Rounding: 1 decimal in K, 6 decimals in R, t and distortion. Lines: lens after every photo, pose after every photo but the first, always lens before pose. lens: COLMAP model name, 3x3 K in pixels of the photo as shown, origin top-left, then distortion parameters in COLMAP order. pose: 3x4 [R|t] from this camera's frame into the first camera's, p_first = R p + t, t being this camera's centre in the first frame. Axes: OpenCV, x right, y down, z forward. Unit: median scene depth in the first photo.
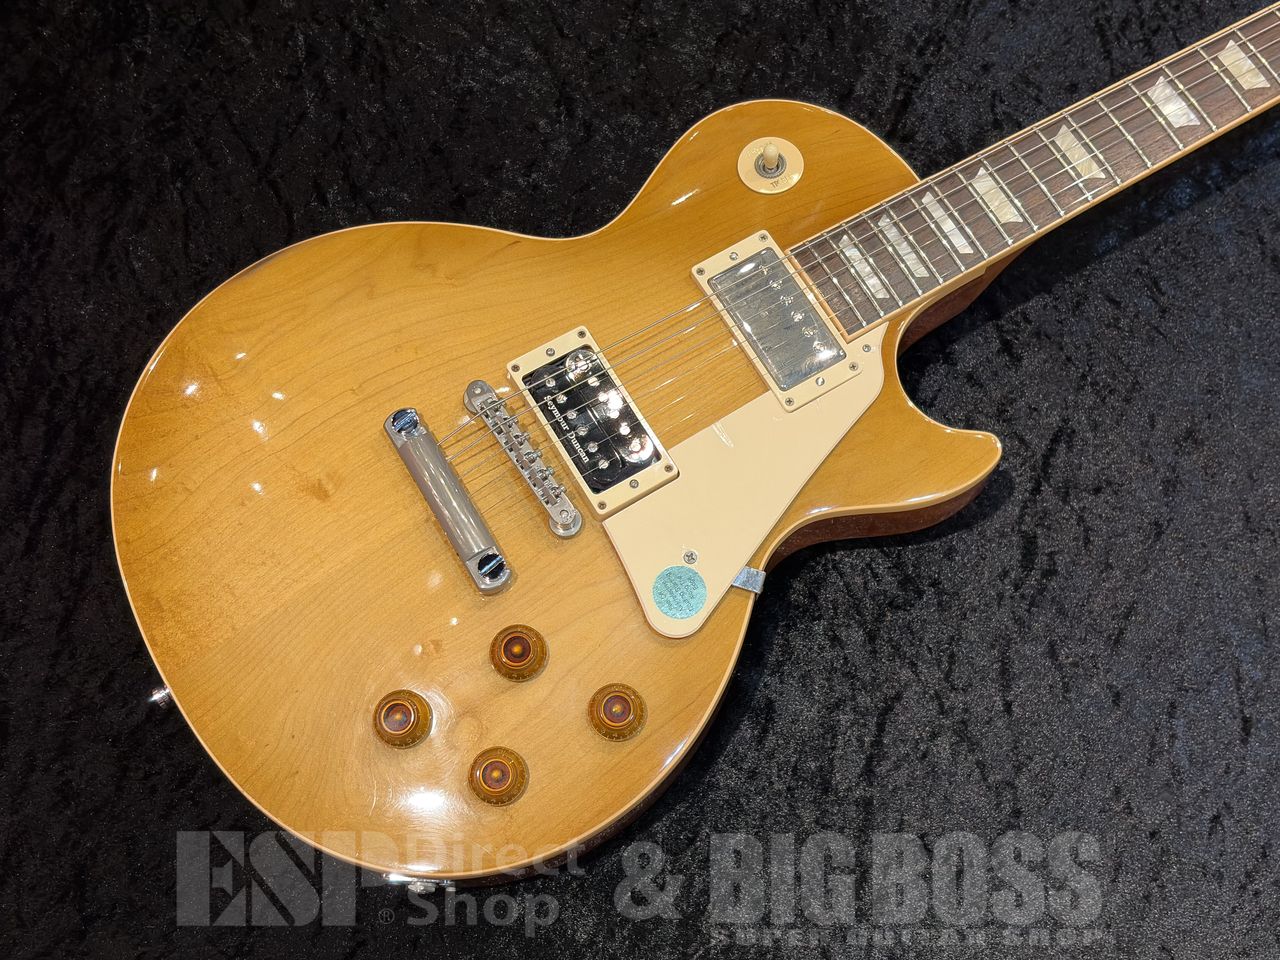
lens RADIAL K [[1682.1, 0, 627.0], [0, 1682.1, 484.2], [0, 0, 1]] dist [0.041634, 0.000000]
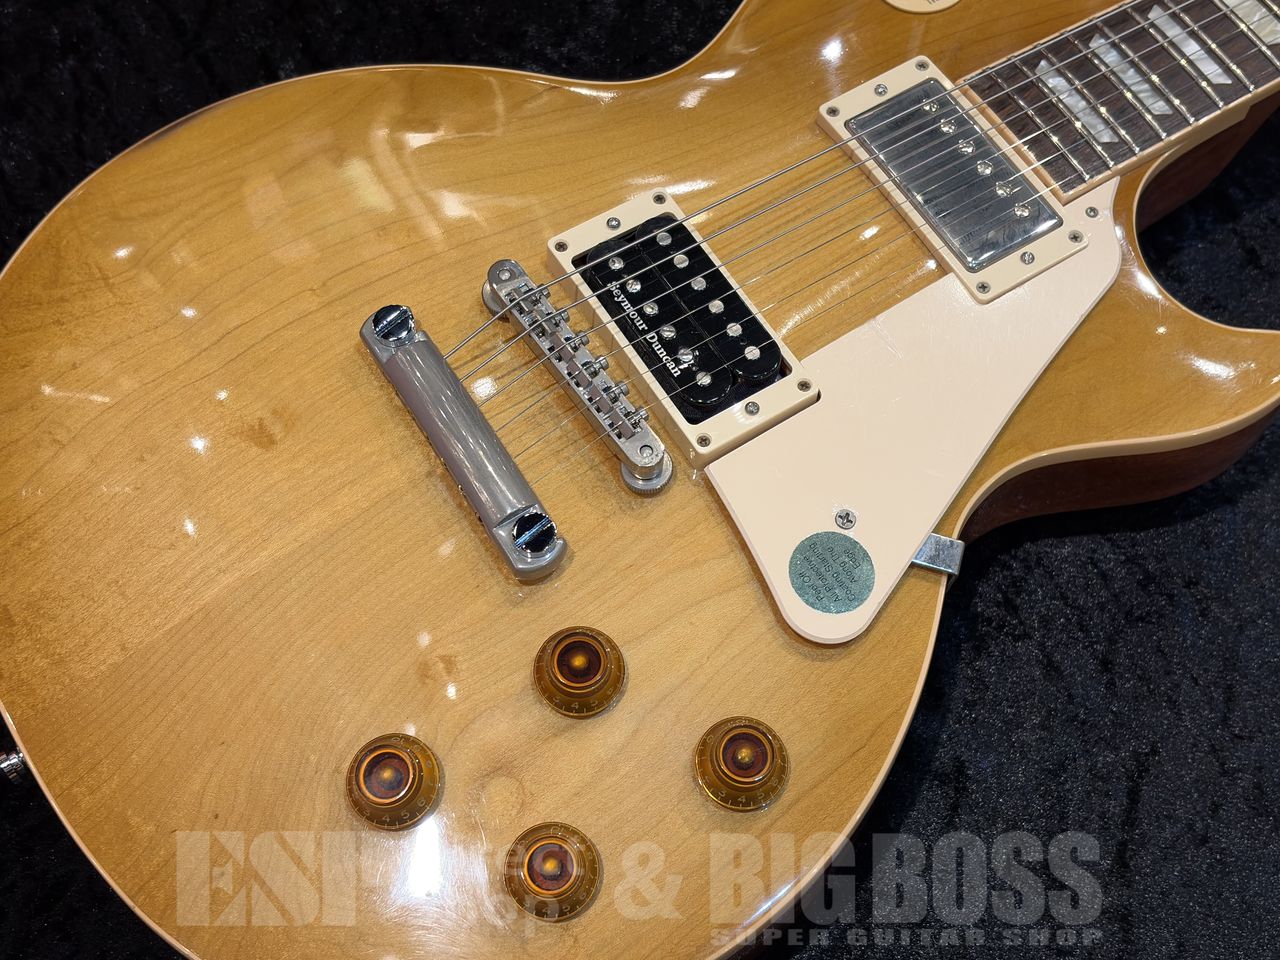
lens RADIAL K [[1682.1, 0, 609.2], [0, 1682.1, 497.3], [0, 0, 1]] dist [0.041634, 0.000000]
pose [[0.999753, -0.022225, 0.000504, -0.048242], [0.022152, 0.994074, -0.106424, 0.094389], [0.001864, 0.106408, 0.994321, 0.345431]]
